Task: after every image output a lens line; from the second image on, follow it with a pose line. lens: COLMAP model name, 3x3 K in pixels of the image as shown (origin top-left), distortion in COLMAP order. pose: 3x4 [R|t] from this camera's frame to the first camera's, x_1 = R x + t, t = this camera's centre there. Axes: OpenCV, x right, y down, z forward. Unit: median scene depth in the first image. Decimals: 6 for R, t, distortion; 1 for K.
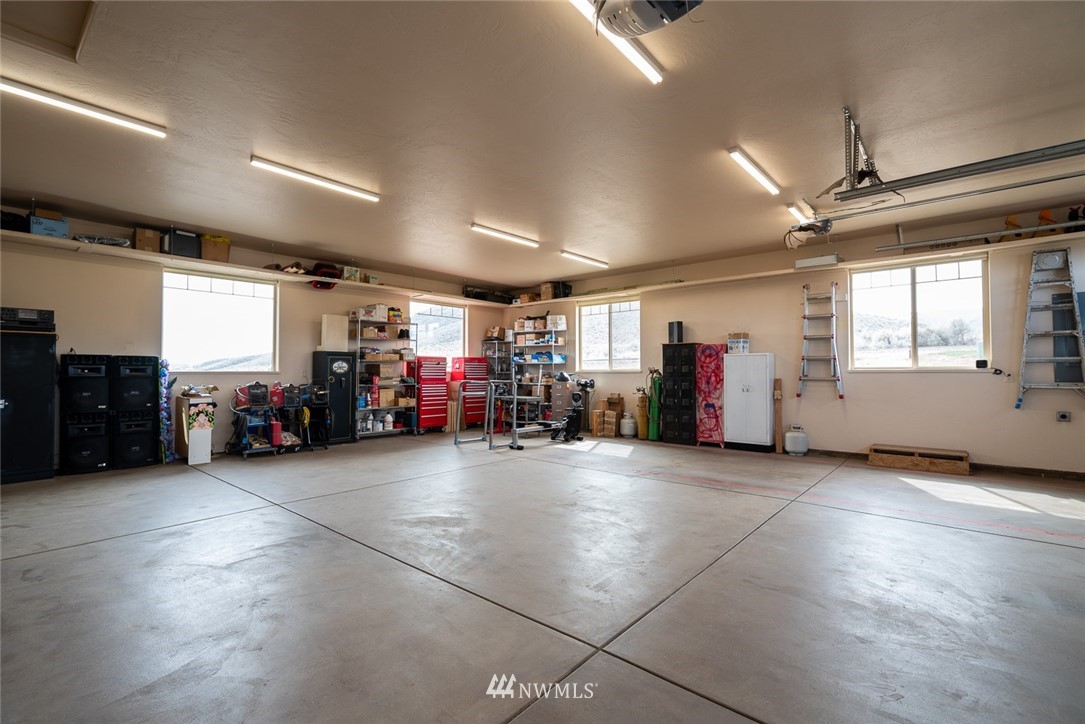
lens RADIAL K [[498.3, 0, 542.5], [0, 498.3, 362.0], [0, 0, 1]] dist [-0.014652, 0.000406]
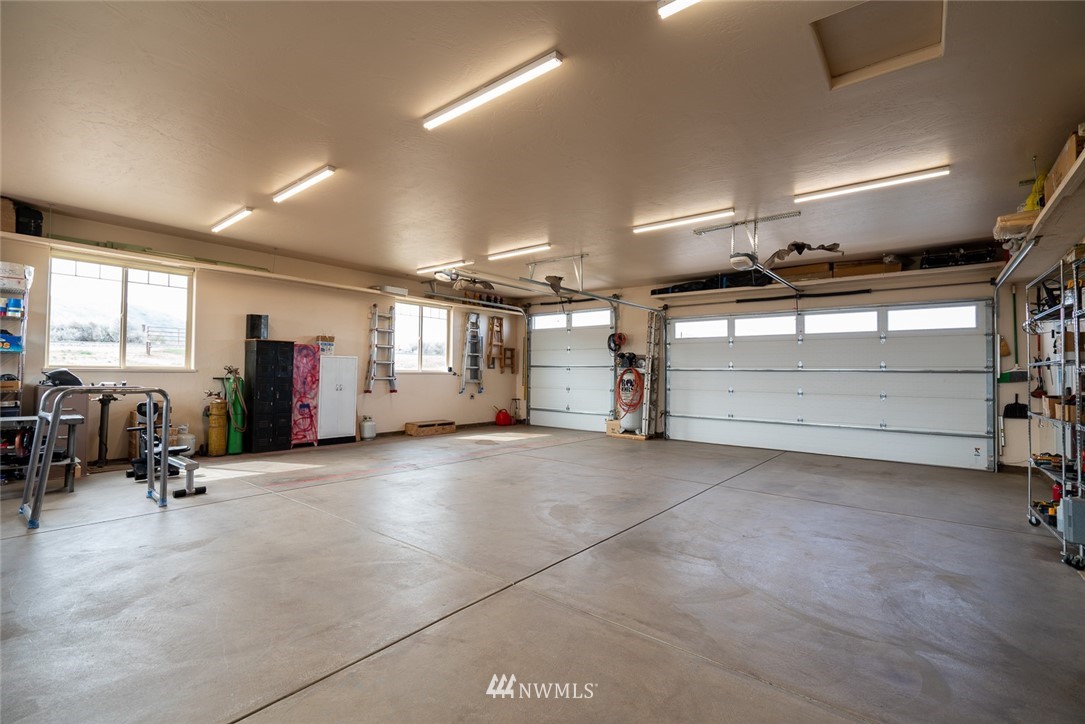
lens RADIAL K [[498.3, 0, 542.5], [0, 498.3, 362.0], [0, 0, 1]] dist [-0.014652, 0.000406]
pose [[-0.067638, 0.026668, 0.997353, -0.701193], [-0.028886, 0.999171, -0.028676, 0.014546], [-0.997292, -0.030750, -0.066812, 0.603651]]
